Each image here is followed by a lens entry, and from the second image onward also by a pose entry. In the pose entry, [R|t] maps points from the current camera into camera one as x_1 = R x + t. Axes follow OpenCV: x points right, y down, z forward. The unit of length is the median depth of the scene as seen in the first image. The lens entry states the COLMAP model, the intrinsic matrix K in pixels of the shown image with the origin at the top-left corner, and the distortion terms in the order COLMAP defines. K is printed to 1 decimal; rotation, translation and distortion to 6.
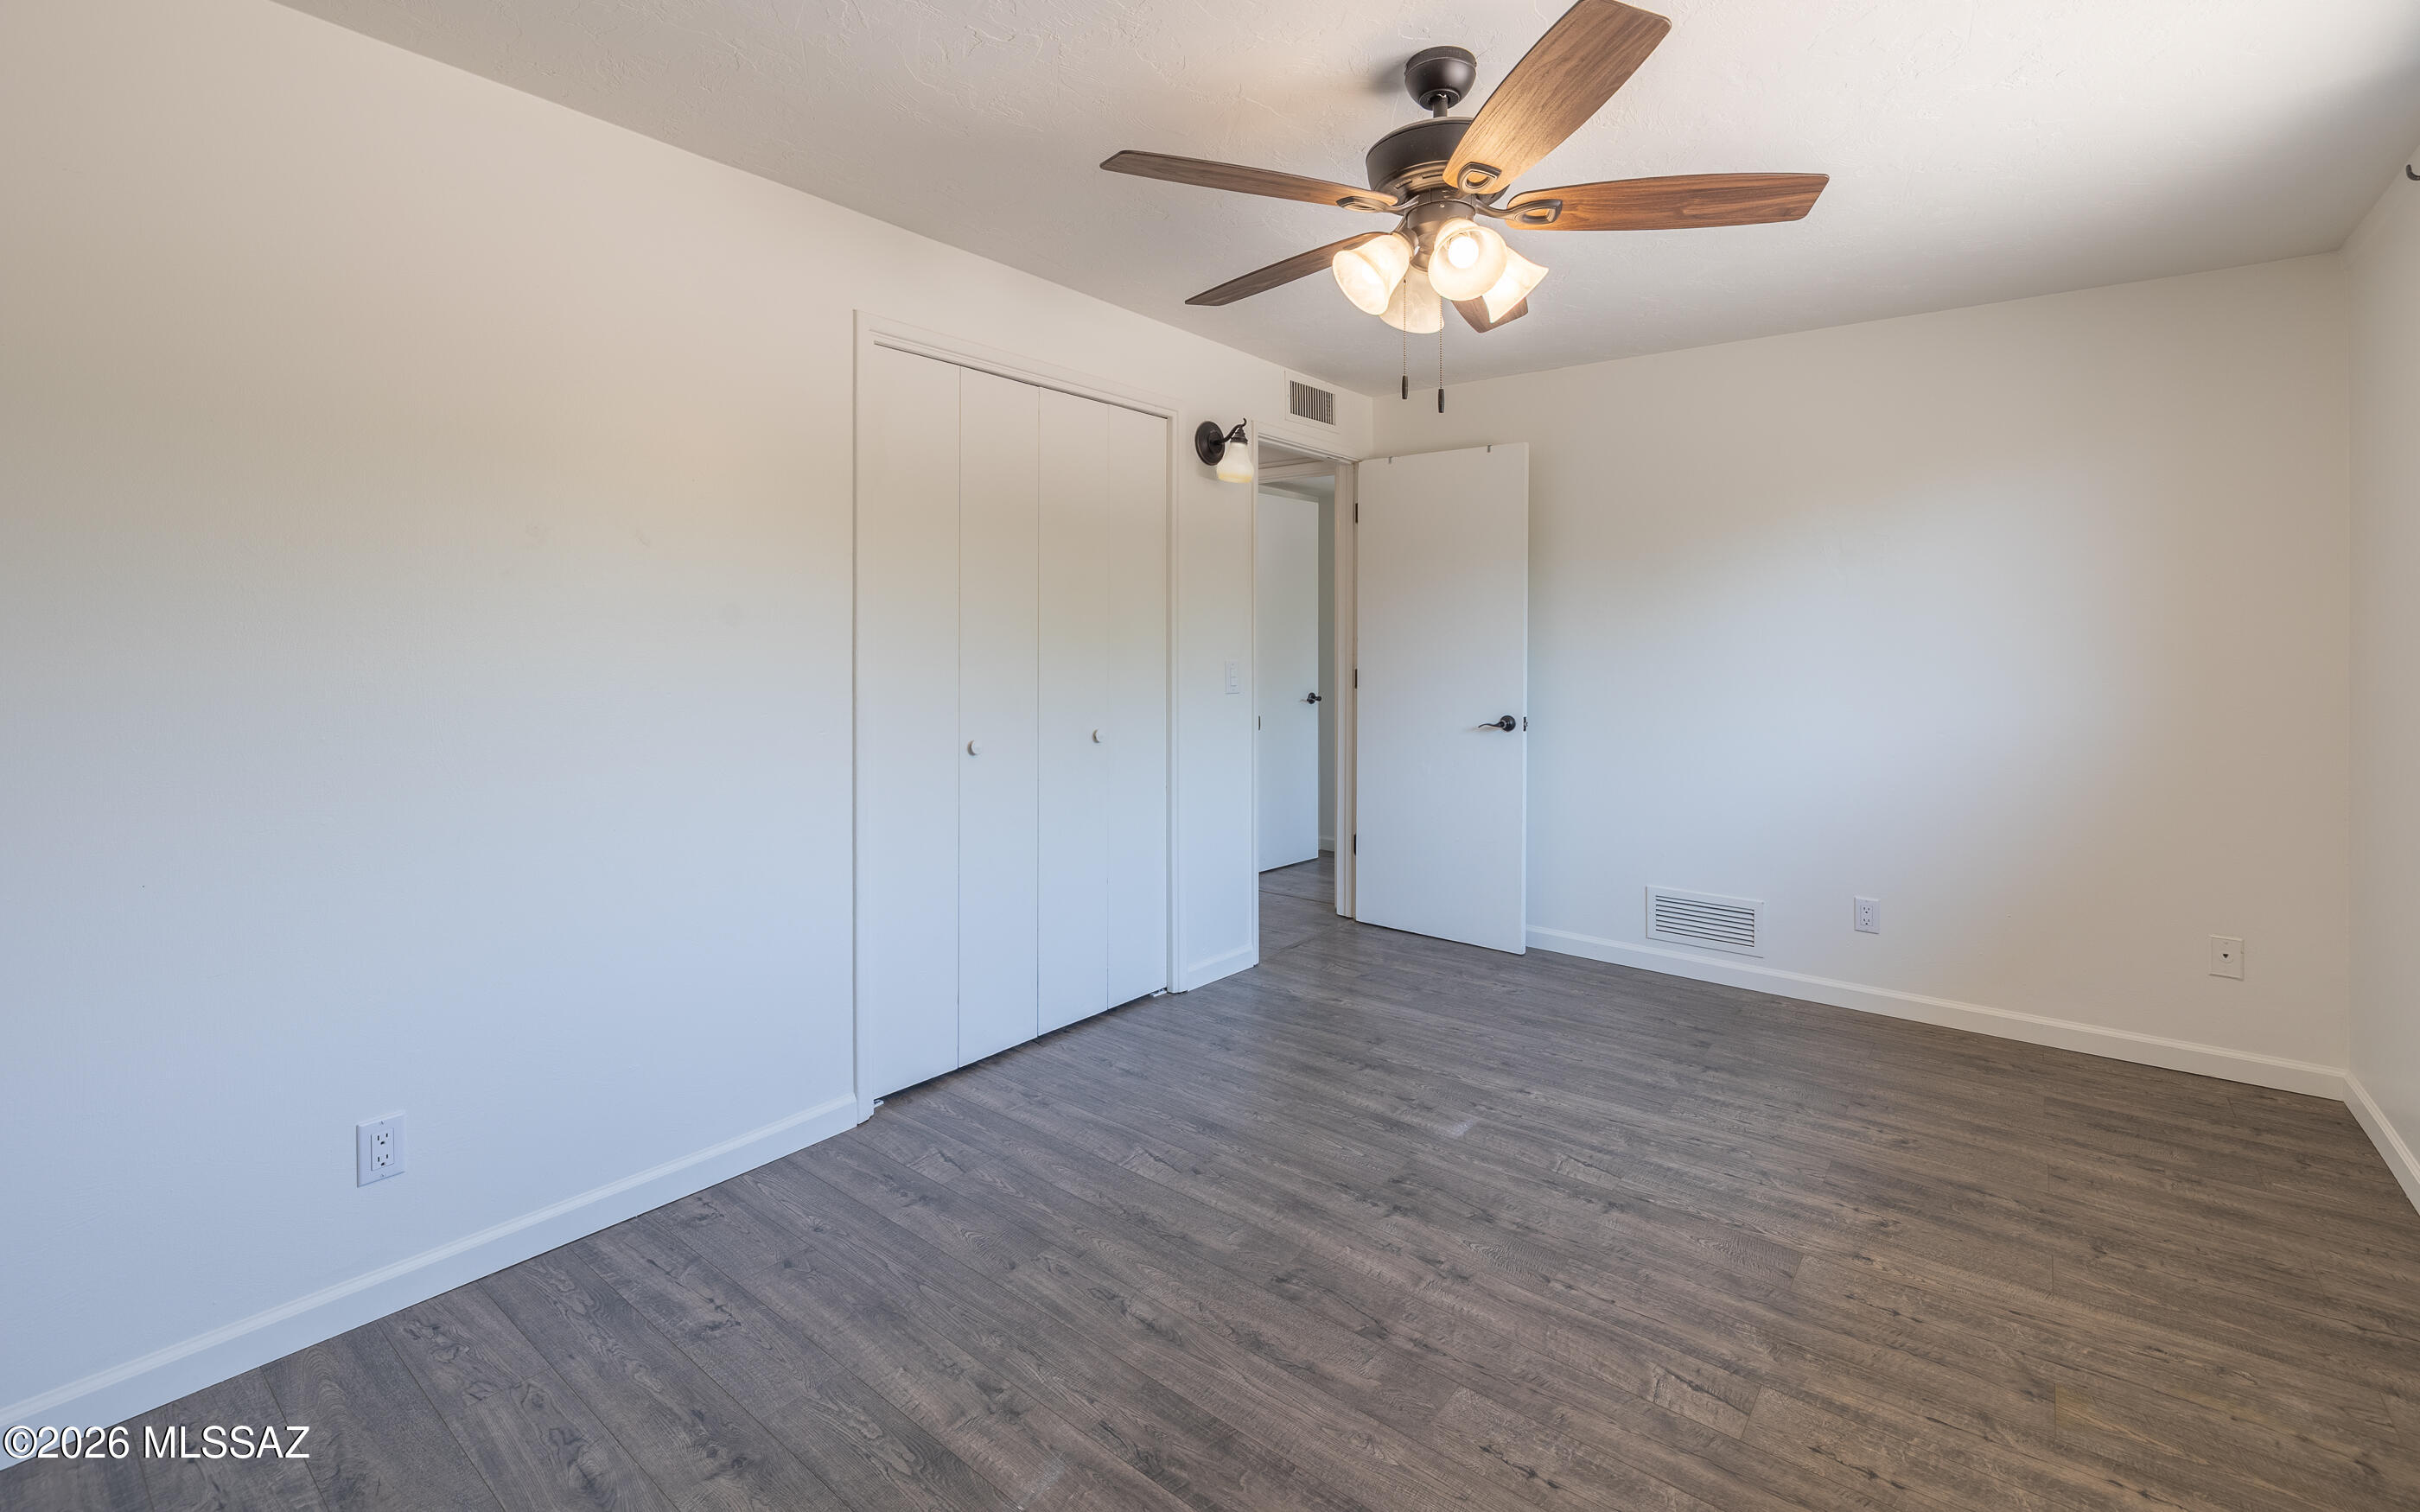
lens RADIAL K [[1061.1, 0, 1220.5], [0, 1061.1, 717.4], [0, 0, 1]] dist [0.000448, -0.000013]
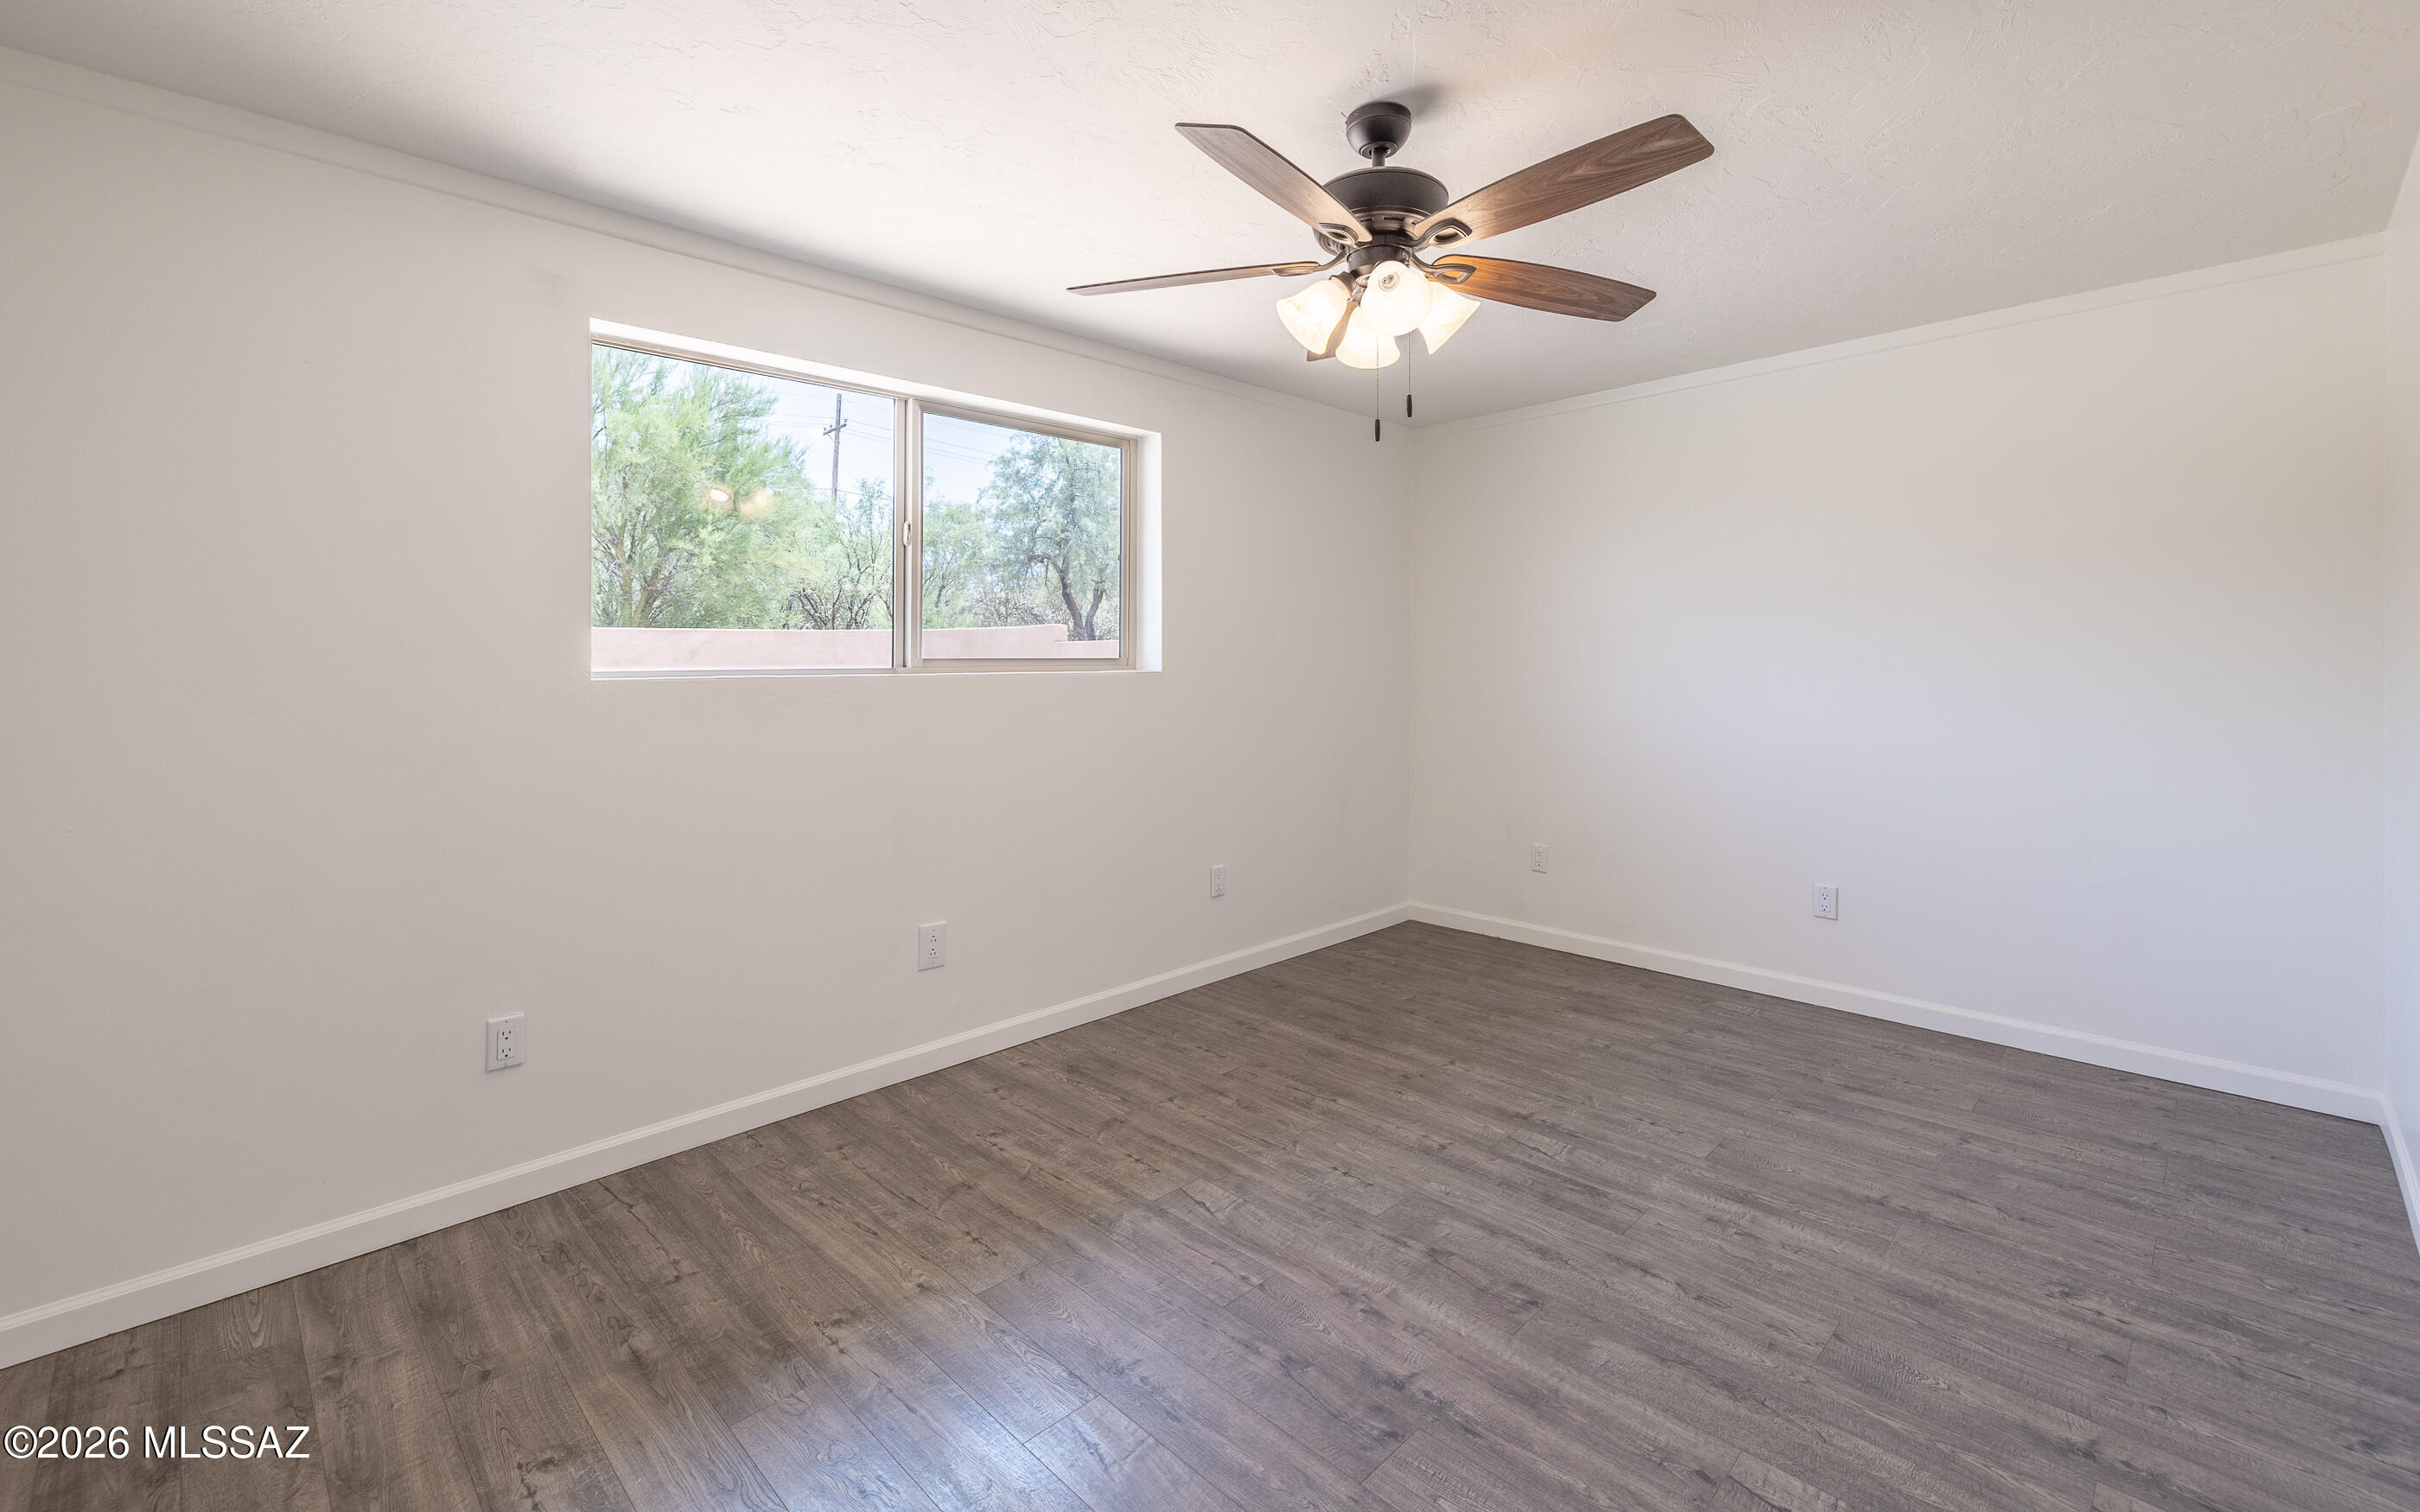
lens RADIAL K [[1061.1, 0, 1220.5], [0, 1061.1, 717.4], [0, 0, 1]] dist [0.000448, -0.000013]
pose [[-0.994748, -0.005637, 0.102198, 0.252202], [0.007496, 0.991788, 0.127671, -0.136583], [-0.102078, 0.127766, -0.986537, 1.969562]]
